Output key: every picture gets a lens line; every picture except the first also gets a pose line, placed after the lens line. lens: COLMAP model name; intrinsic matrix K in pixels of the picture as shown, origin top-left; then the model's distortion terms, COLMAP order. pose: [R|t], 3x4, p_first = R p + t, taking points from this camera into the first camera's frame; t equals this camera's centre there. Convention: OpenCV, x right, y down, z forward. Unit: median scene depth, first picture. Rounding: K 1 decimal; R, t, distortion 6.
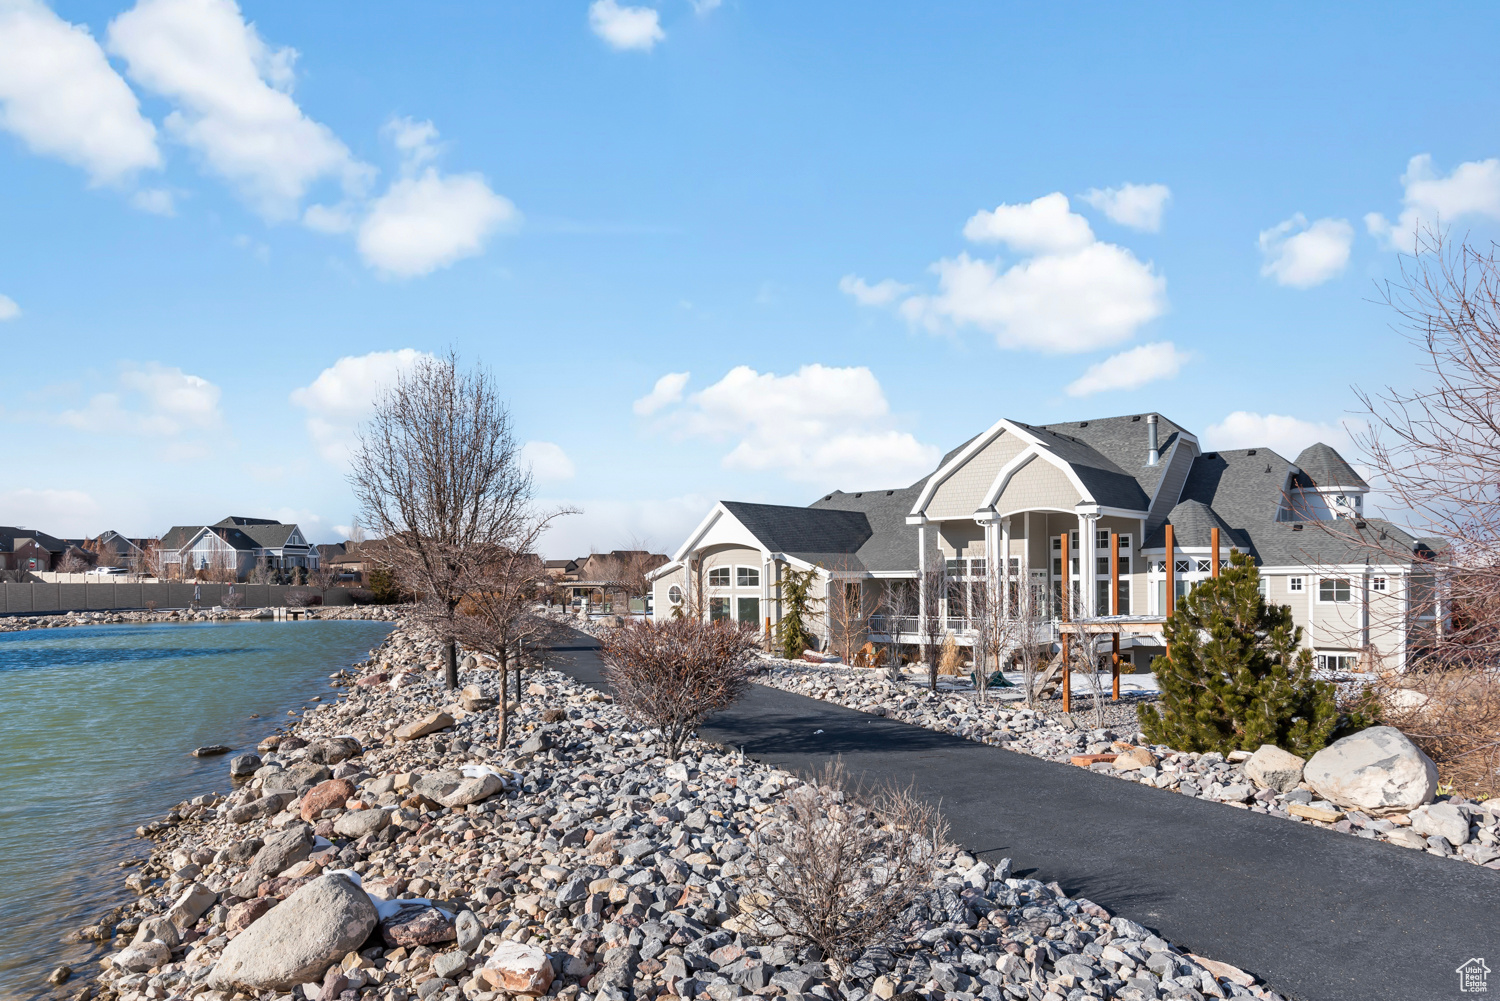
lens RADIAL K [[975.4, 0, 747.6], [0, 975.4, 587.2], [0, 0, 1]] dist [0.002275, 0.000967]
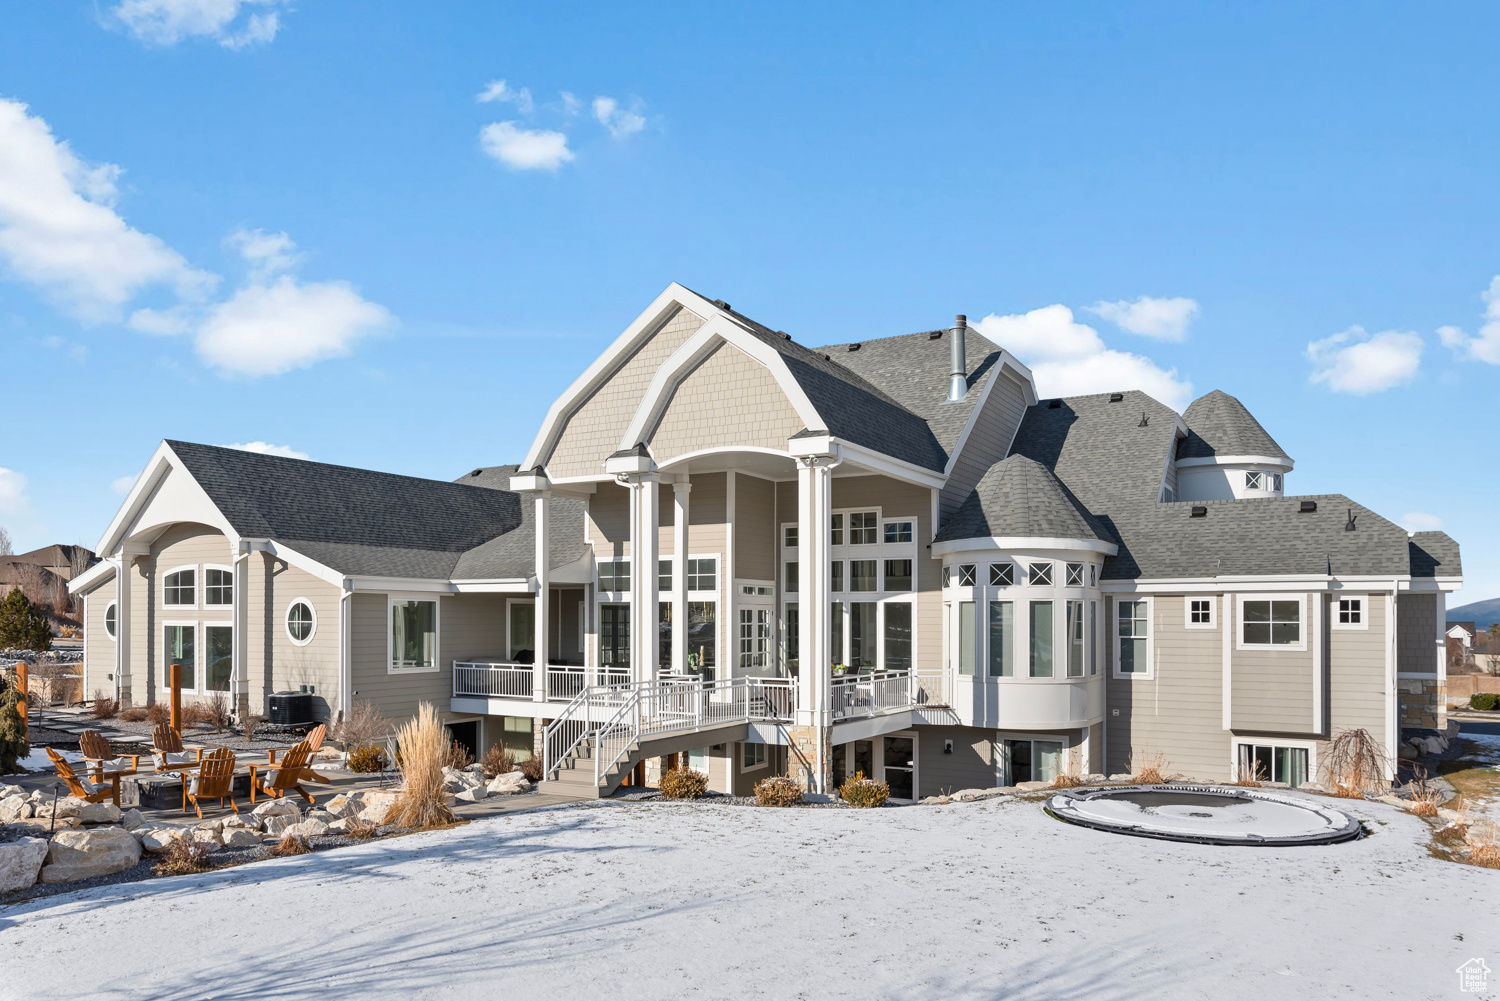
lens RADIAL K [[1055.1, 0, 747.9], [0, 1055.1, 605.5], [0, 0, 1]] dist [-0.001266, -0.000604]
pose [[0.986394, 0.016648, 0.163552, 0.200917], [-0.012934, 0.999634, -0.023750, 0.009712], [-0.163888, 0.021311, 0.986249, 0.426027]]
